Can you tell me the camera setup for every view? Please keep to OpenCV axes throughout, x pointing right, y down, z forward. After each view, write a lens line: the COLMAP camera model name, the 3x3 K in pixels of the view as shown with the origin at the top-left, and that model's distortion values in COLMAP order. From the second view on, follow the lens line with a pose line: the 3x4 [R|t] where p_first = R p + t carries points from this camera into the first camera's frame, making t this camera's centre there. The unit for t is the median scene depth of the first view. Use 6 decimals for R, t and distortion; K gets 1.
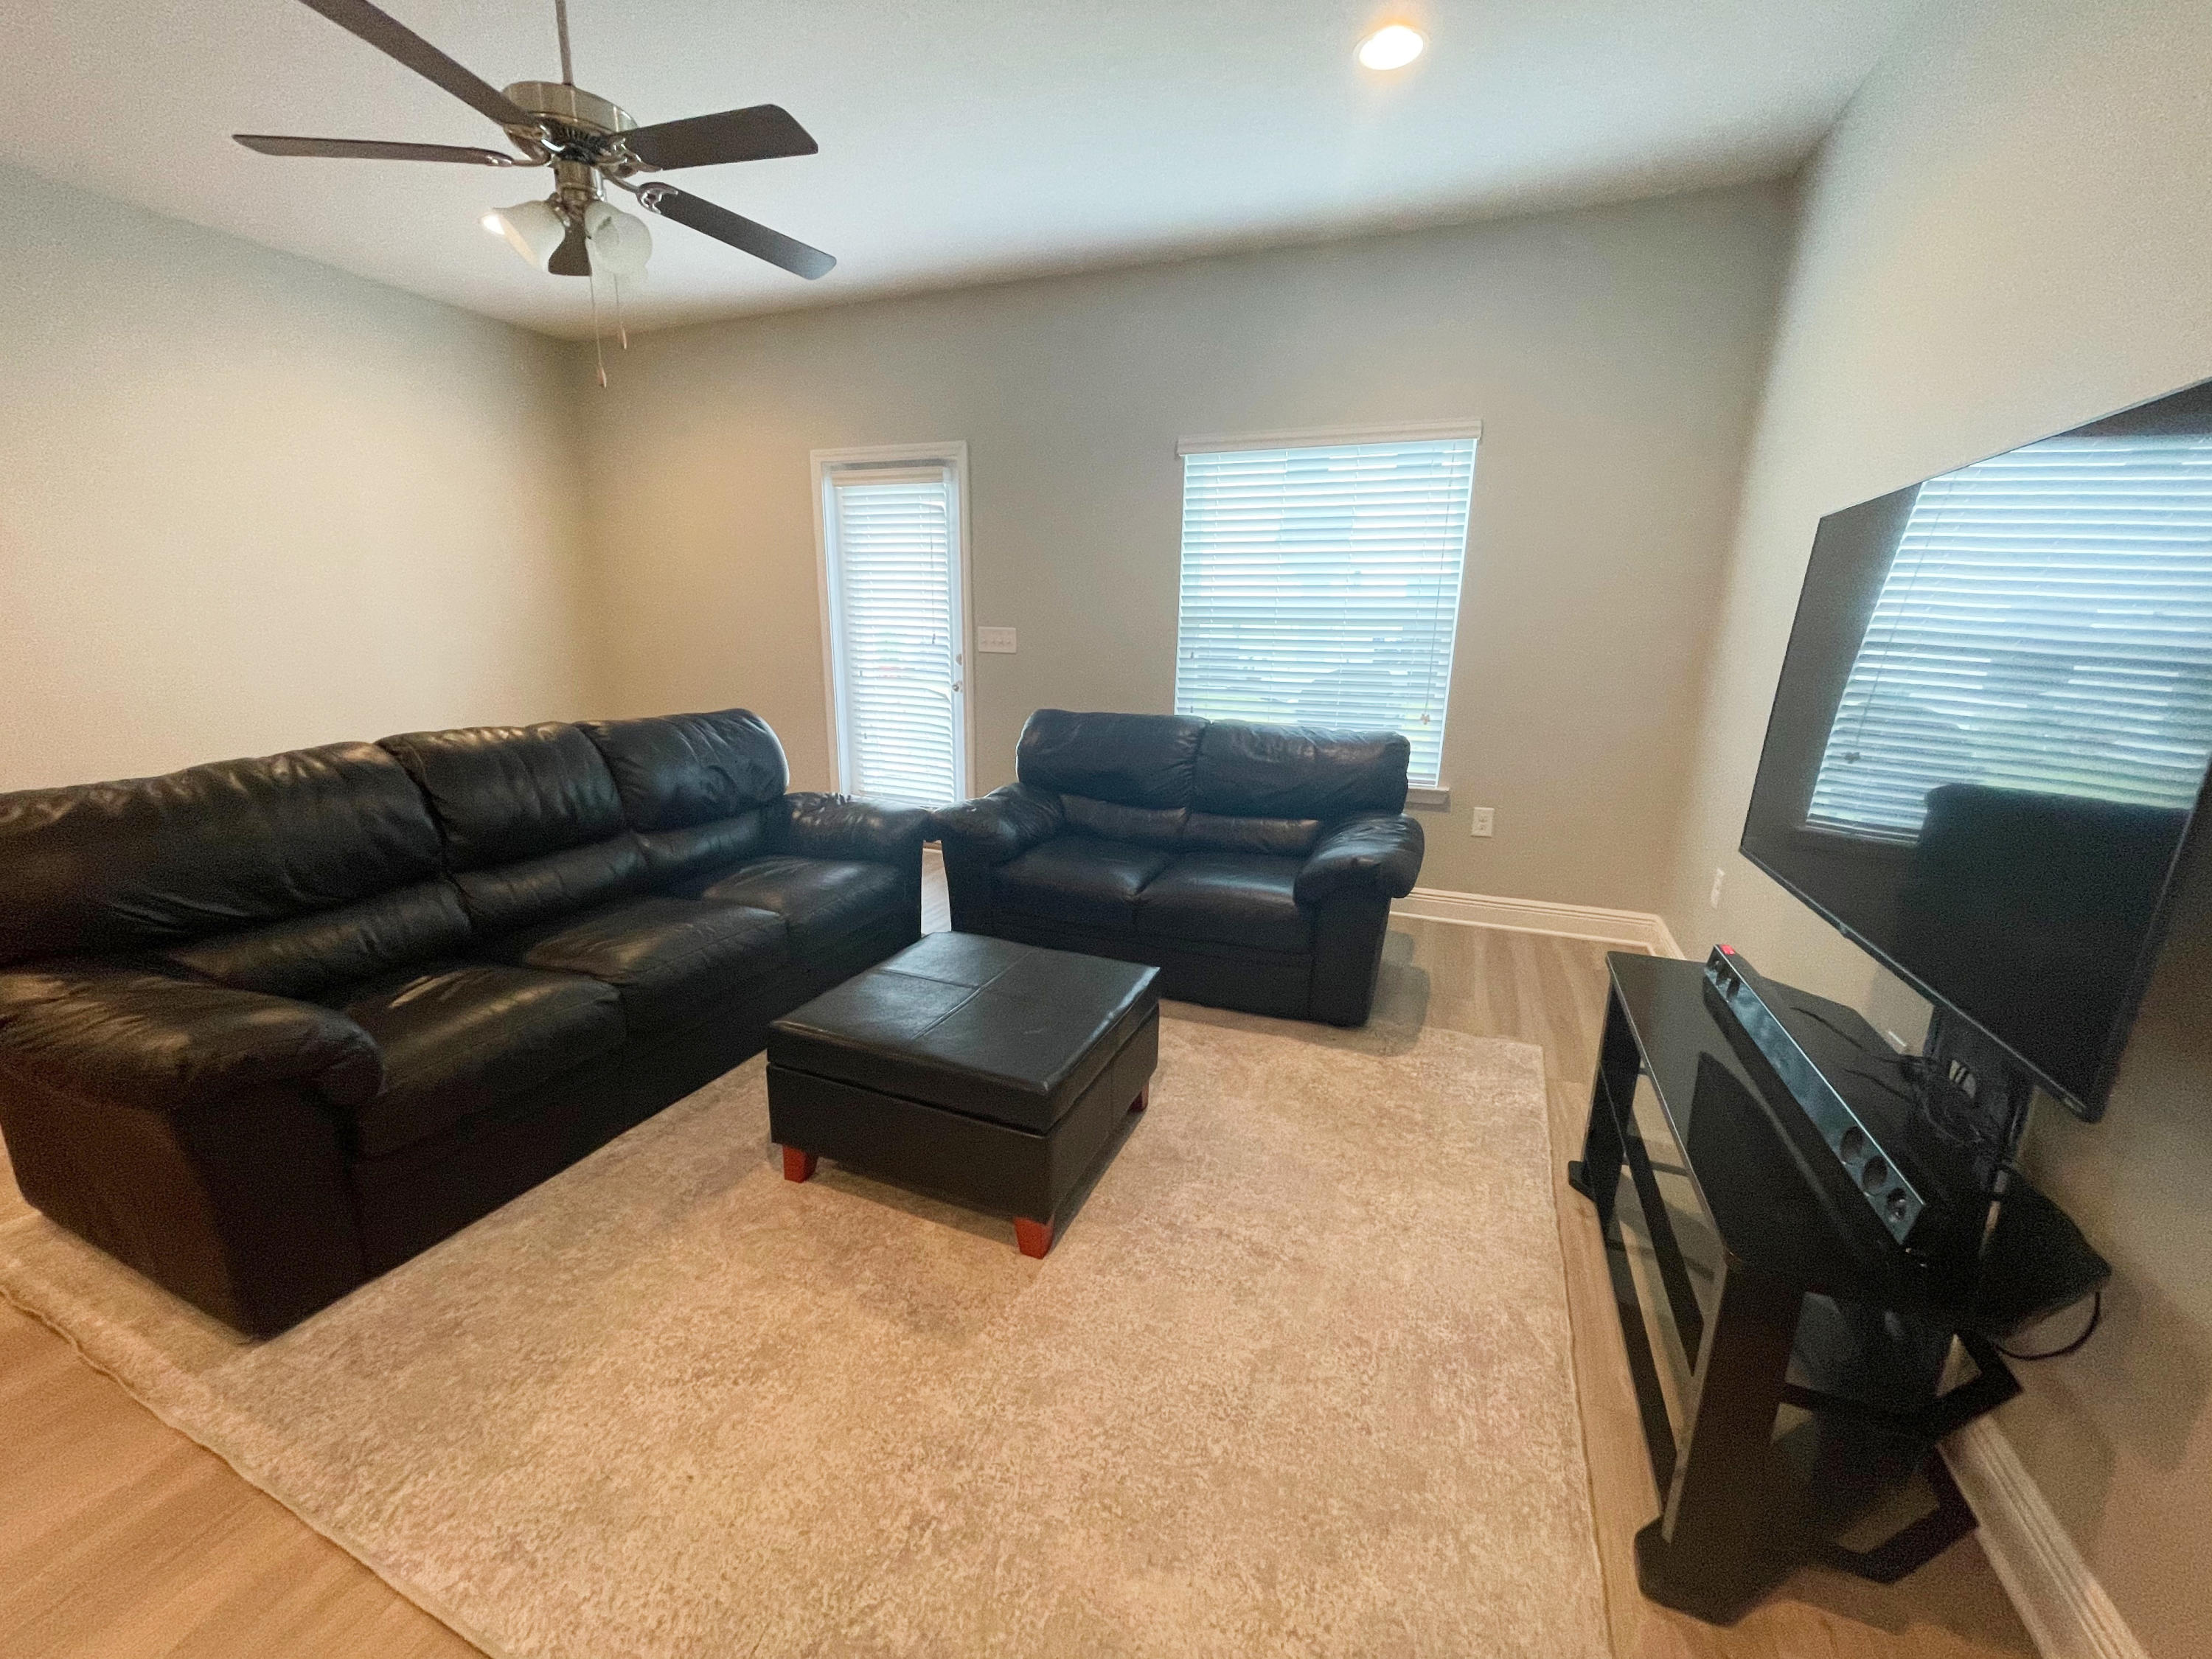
lens RADIAL K [[890.3, 0, 1095.7], [0, 890.3, 838.2], [0, 0, 1]] dist [-0.001152, -0.000440]
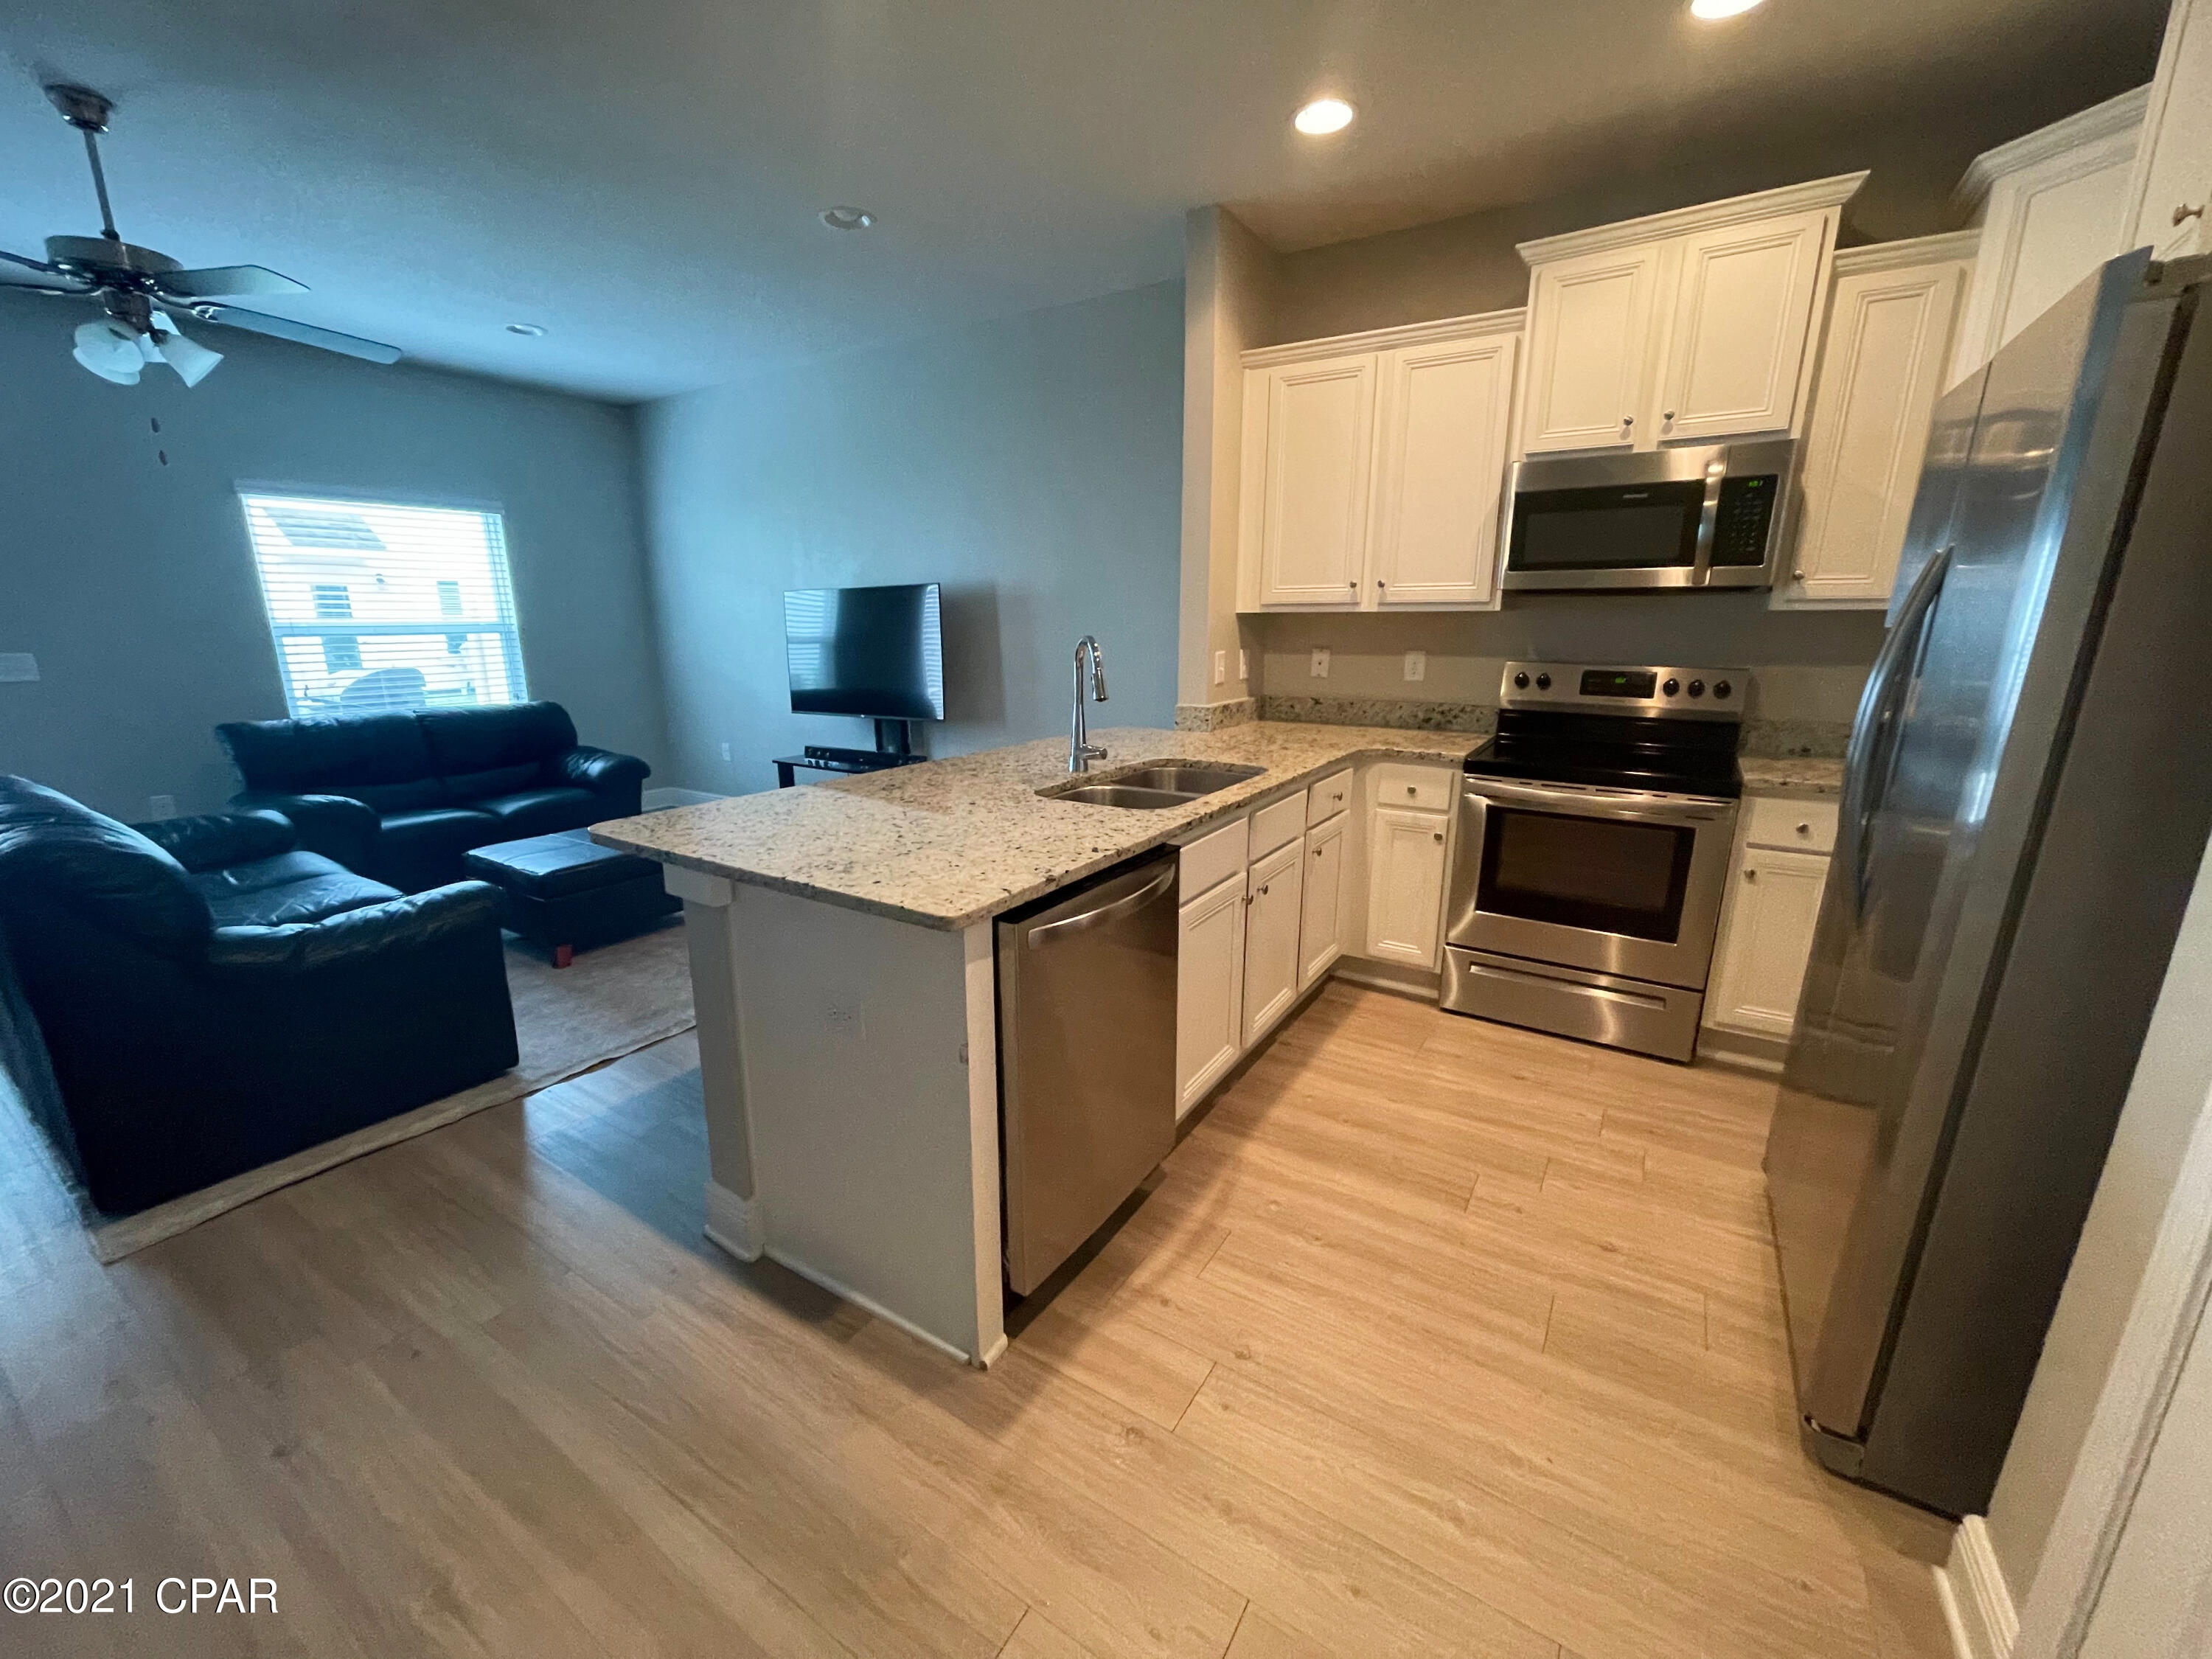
lens RADIAL K [[890.3, 0, 1095.7], [0, 890.3, 838.2], [0, 0, 1]] dist [-0.001152, -0.000440]
pose [[0.200974, -0.262791, 0.943690, -0.775116], [0.238794, 0.947427, 0.212977, 0.008673], [-0.950046, 0.182545, 0.253161, -0.220495]]
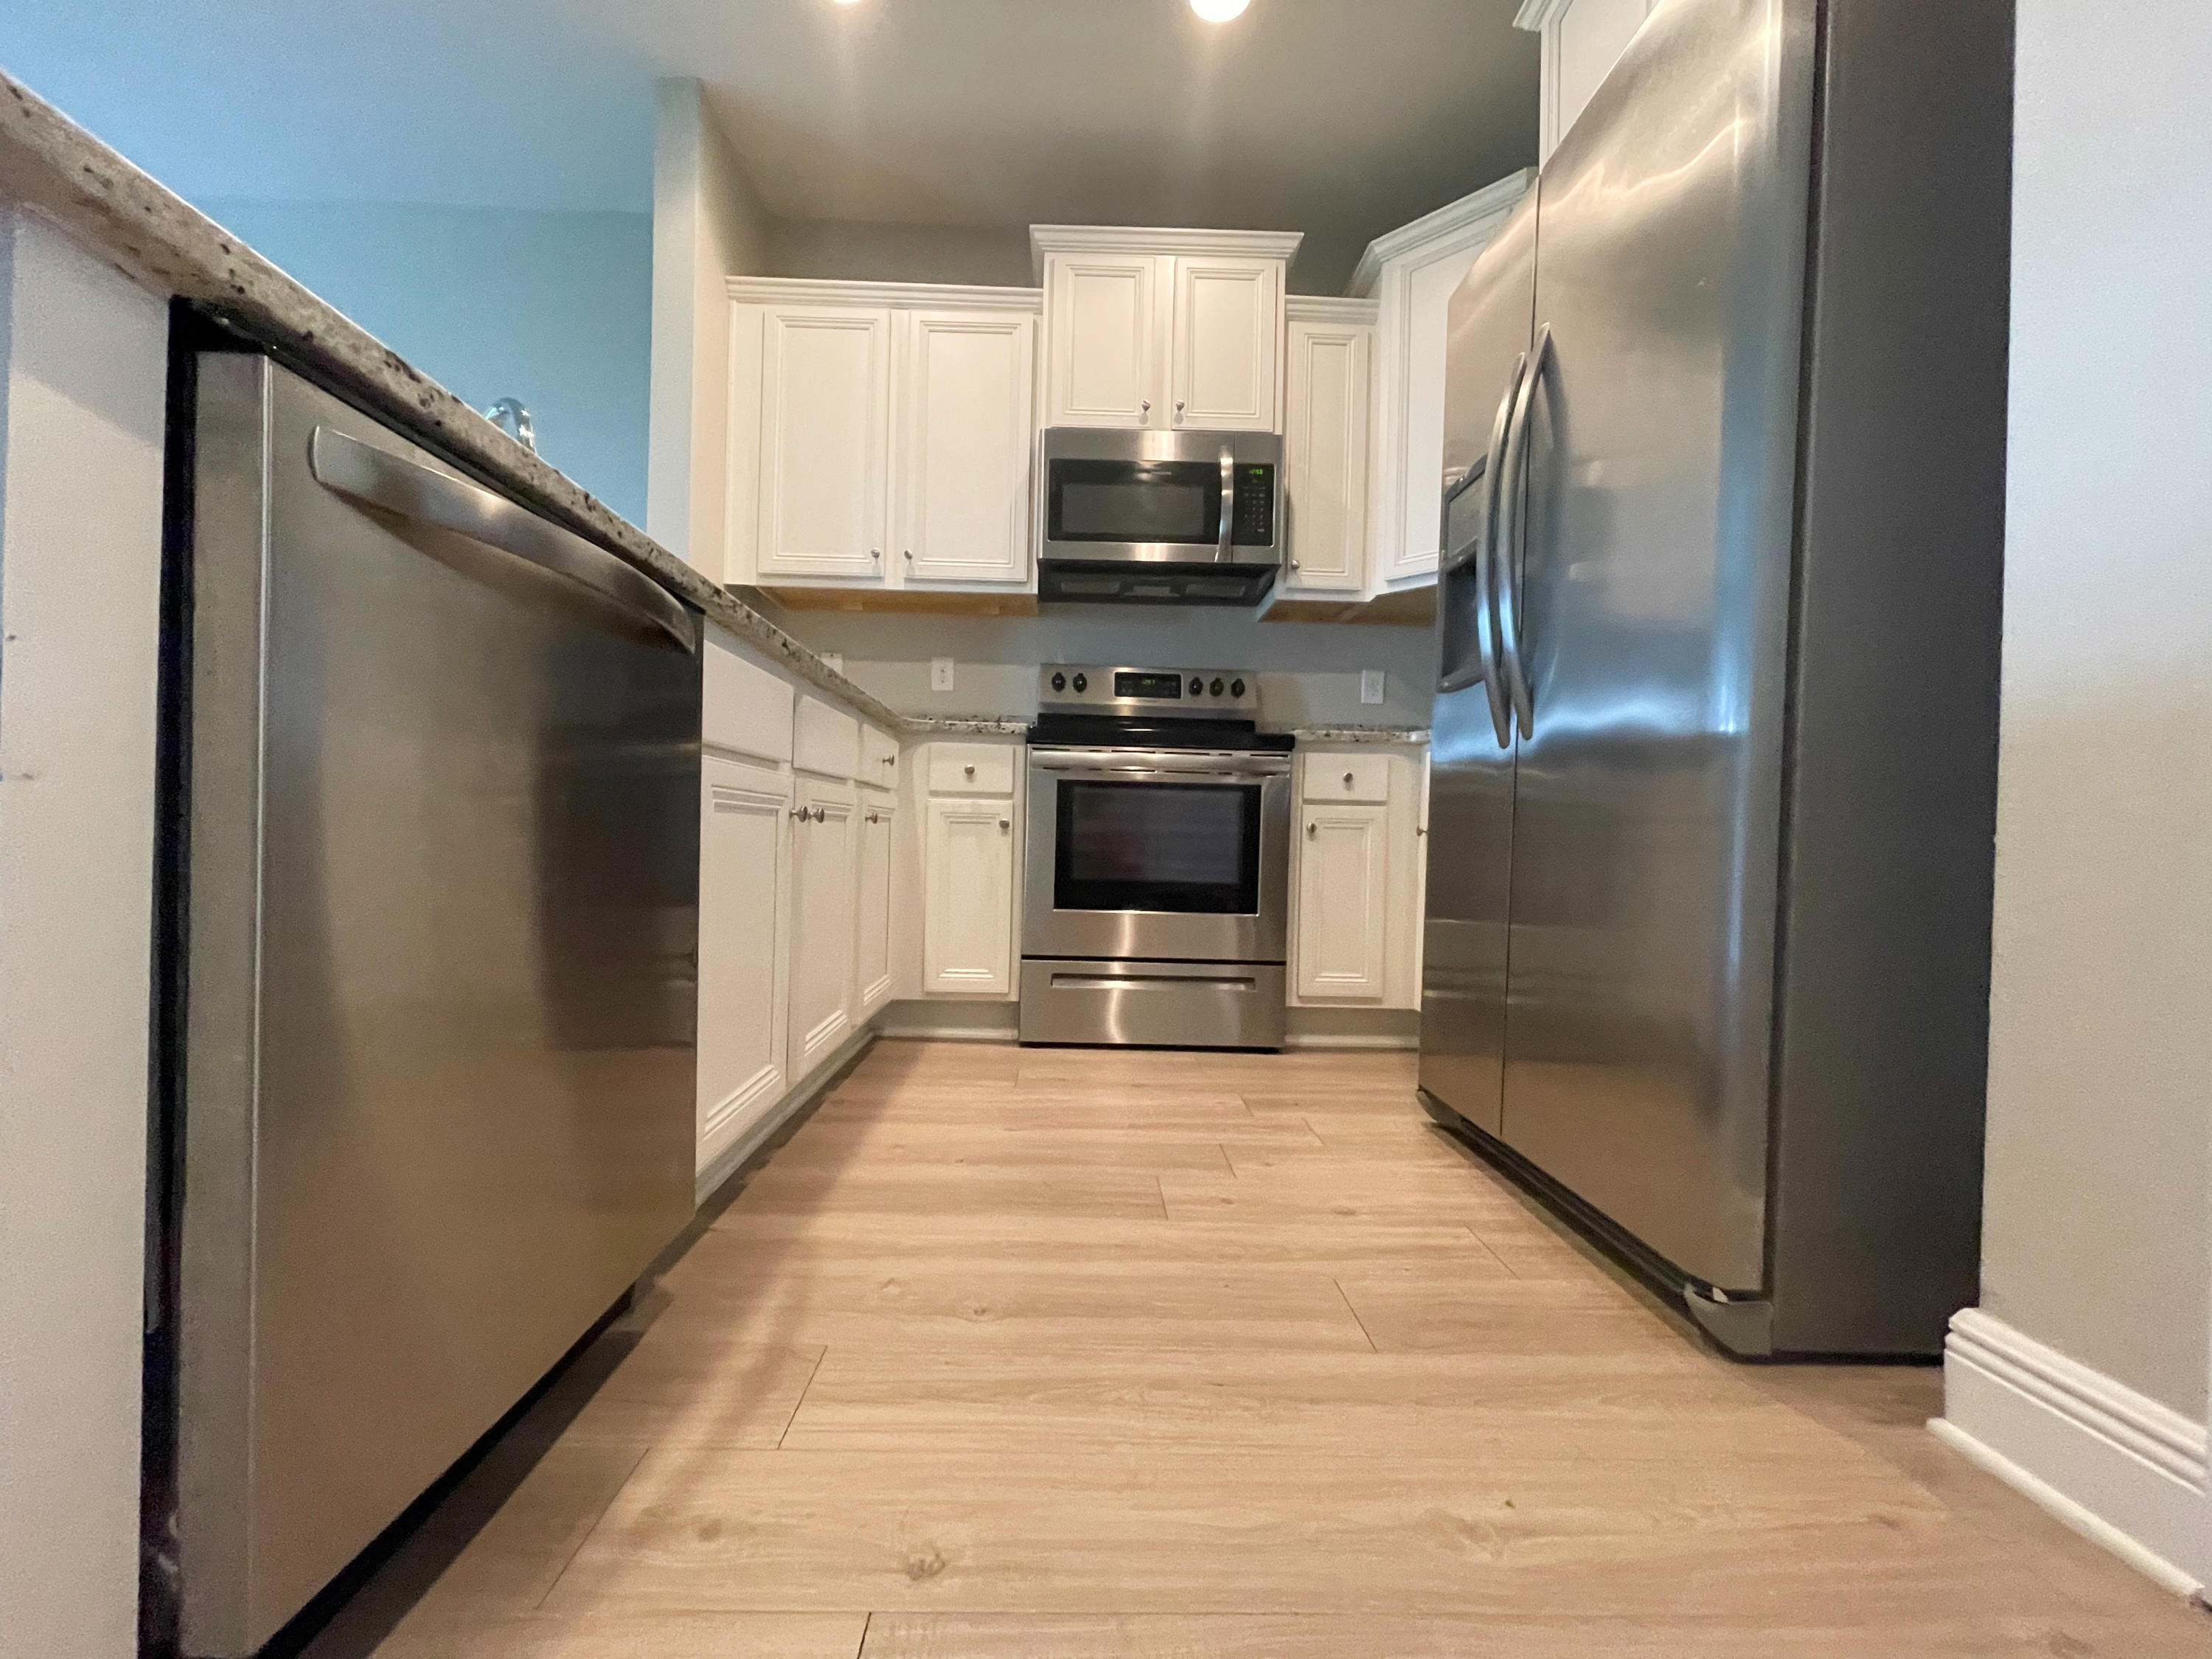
lens RADIAL K [[890.3, 0, 1095.7], [0, 890.3, 838.2], [0, 0, 1]] dist [-0.001152, -0.000440]
pose [[-0.383121, -0.036349, 0.922983, -0.618513], [0.186469, 0.975610, 0.115823, 0.171152], [-0.904681, 0.216482, -0.366998, -0.140697]]
